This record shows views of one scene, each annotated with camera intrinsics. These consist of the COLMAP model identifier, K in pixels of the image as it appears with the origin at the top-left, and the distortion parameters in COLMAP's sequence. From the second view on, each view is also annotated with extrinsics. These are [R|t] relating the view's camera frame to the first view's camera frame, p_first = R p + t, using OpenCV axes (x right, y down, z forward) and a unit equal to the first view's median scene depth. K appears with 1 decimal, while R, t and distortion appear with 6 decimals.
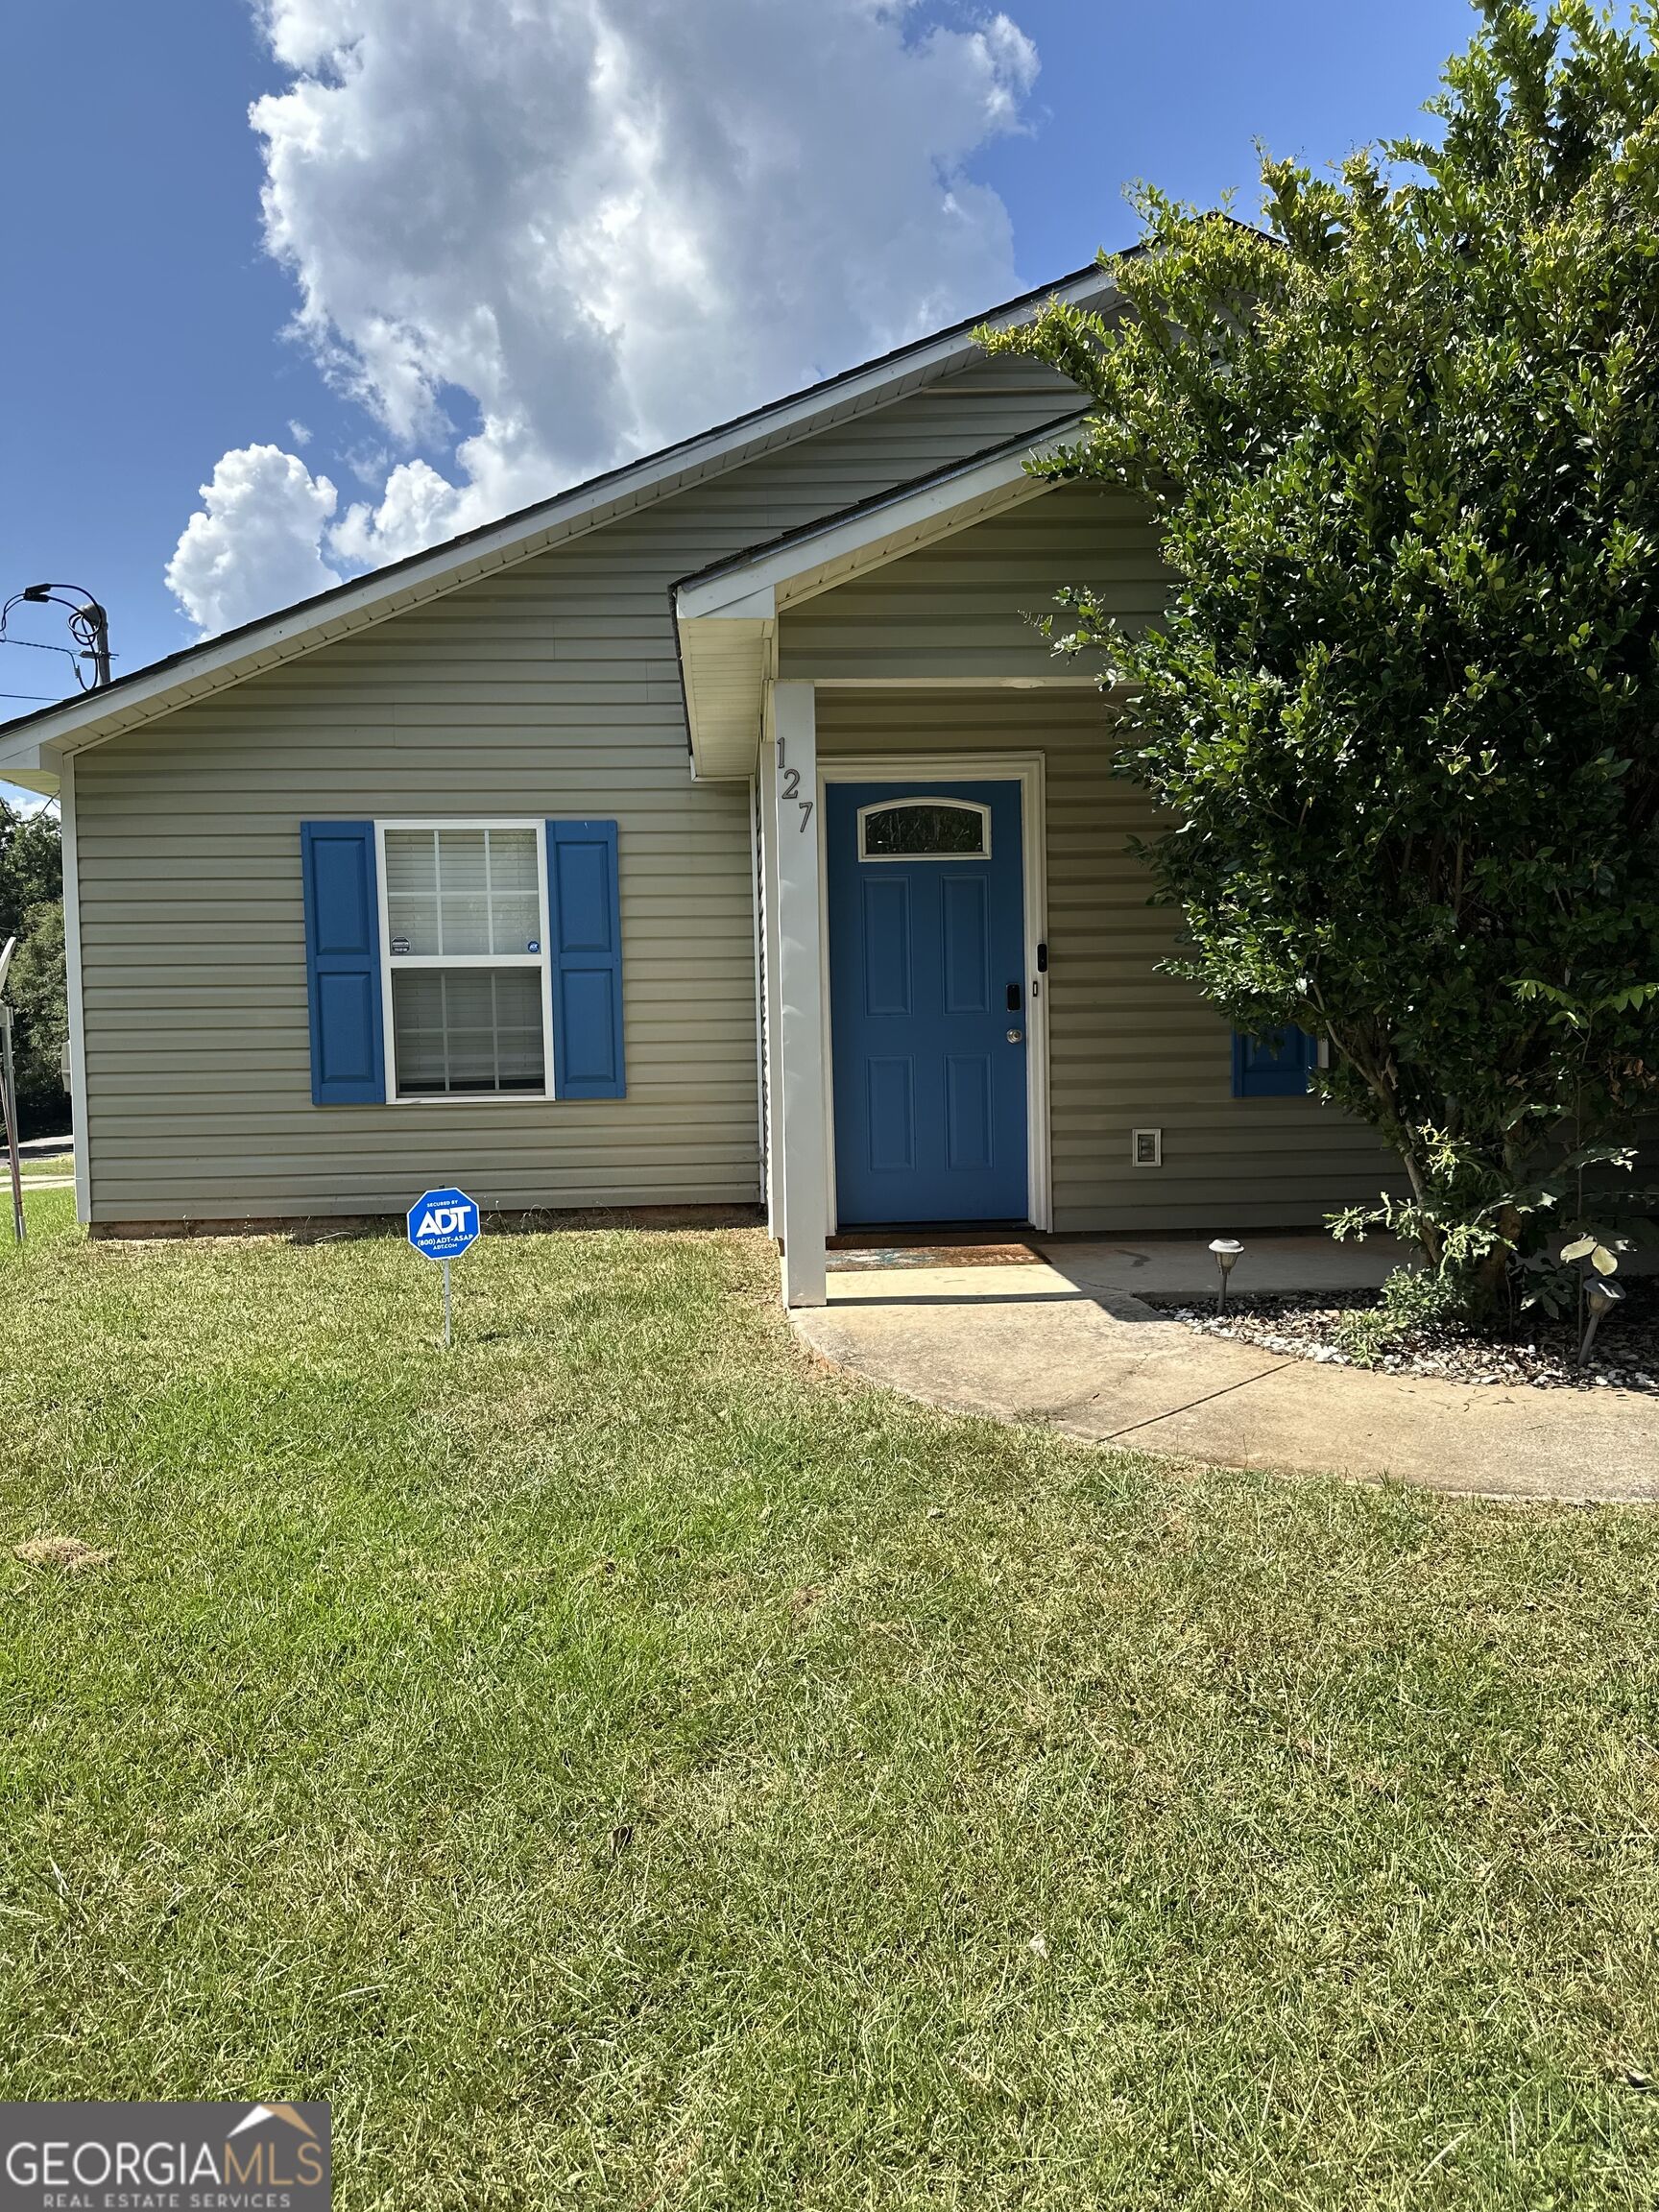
lens RADIAL K [[1512.9, 0, 829.5], [0, 1512.9, 1106.0], [0, 0, 1]] dist [0.000666, -0.002386]
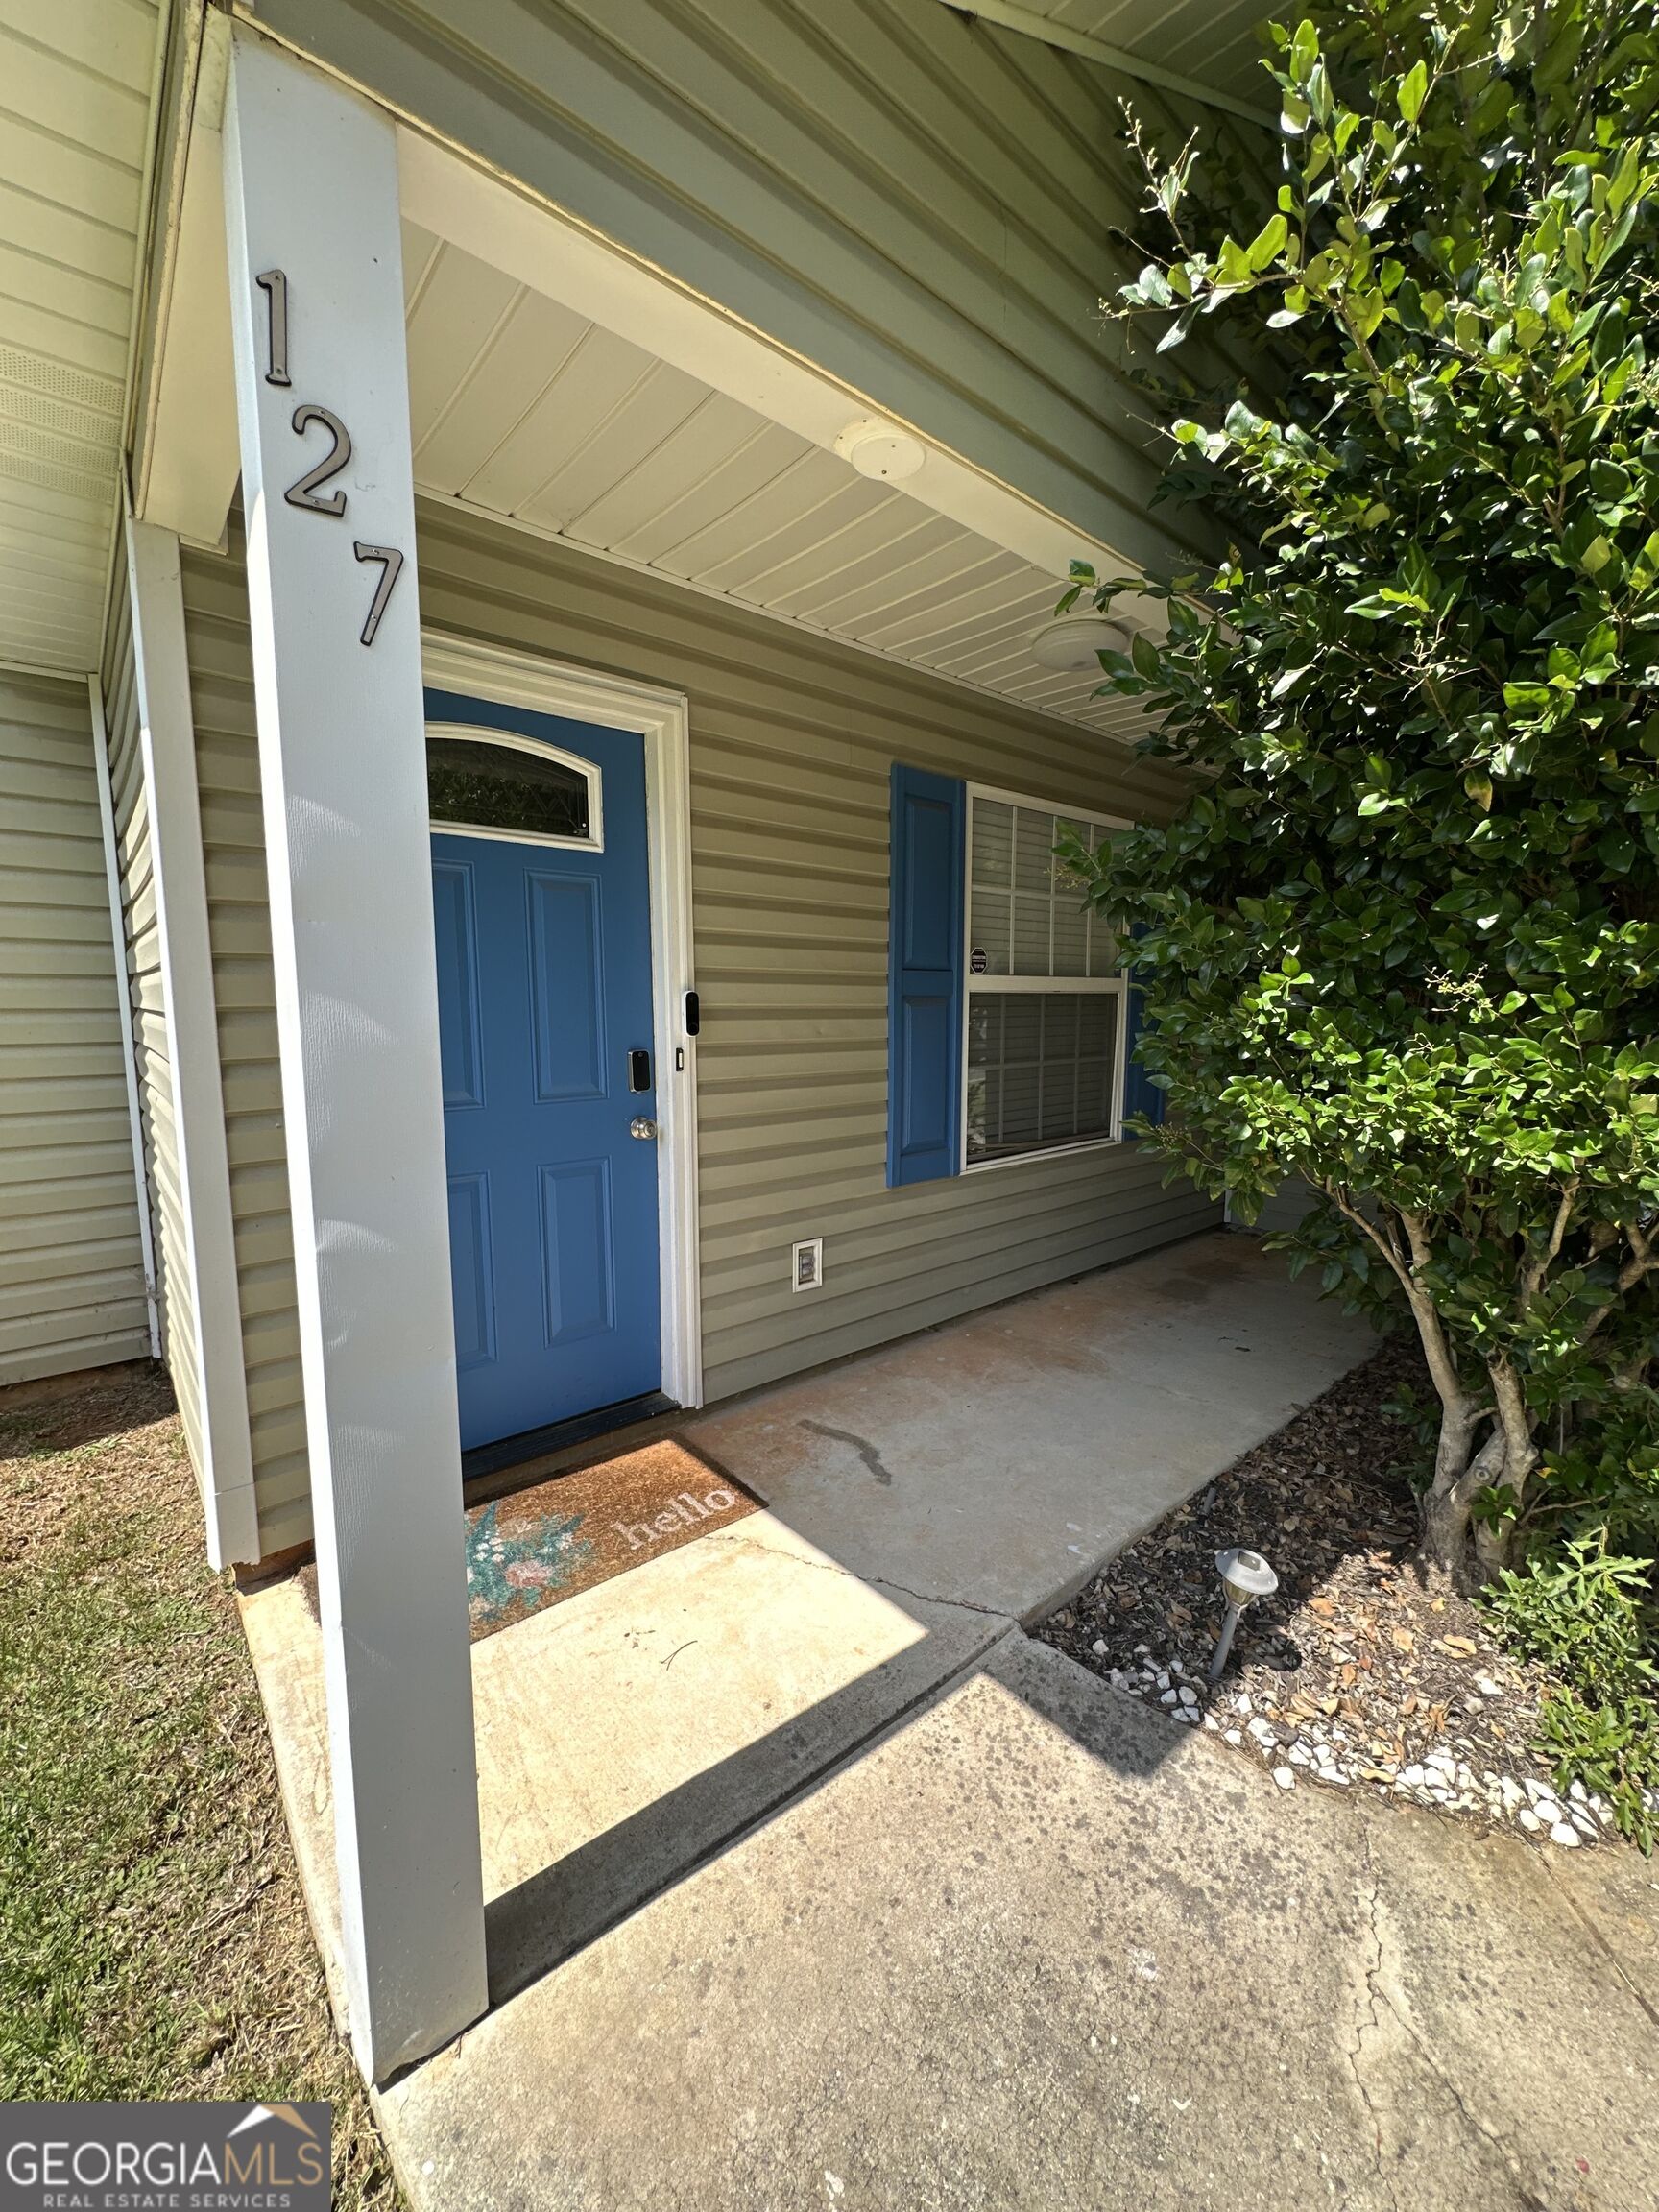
lens RADIAL K [[873.7, 0, 829.5], [0, 873.7, 1106.0], [0, 0, 1]] dist [-0.010977, -0.000057]
pose [[0.796901, -0.044773, 0.602449, -0.042351], [0.003682, 0.997591, 0.069269, -0.083098], [-0.604099, -0.052983, 0.795146, 0.652211]]
